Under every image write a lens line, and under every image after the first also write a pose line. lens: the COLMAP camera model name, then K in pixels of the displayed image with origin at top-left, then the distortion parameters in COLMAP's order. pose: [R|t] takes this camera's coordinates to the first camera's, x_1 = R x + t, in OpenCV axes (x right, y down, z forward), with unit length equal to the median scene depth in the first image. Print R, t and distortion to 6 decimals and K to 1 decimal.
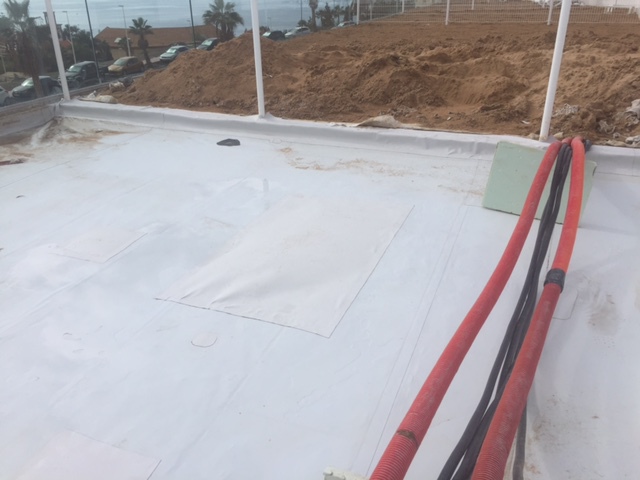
lens RADIAL K [[543.9, 0, 320.0], [0, 543.9, 240.0], [0, 0, 1]] dist [0.078781, -0.097356]
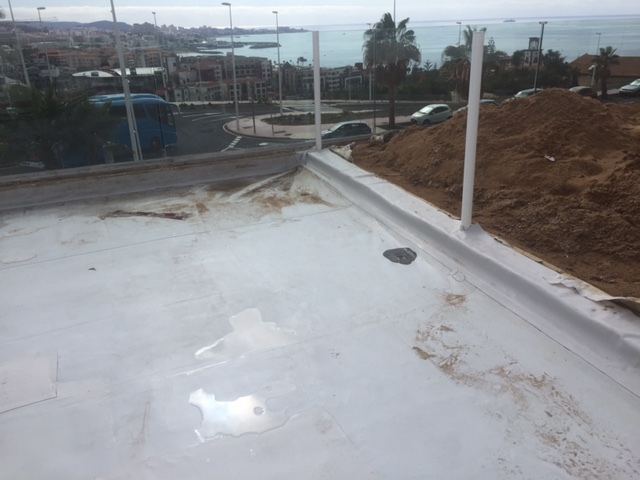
lens RADIAL K [[543.9, 0, 320.0], [0, 543.9, 240.0], [0, 0, 1]] dist [0.078781, -0.097356]
pose [[0.709938, 0.260913, -0.654150, 0.165759], [-0.287135, 0.955370, 0.069434, -0.185938], [0.643072, 0.138535, 0.753171, 0.382538]]
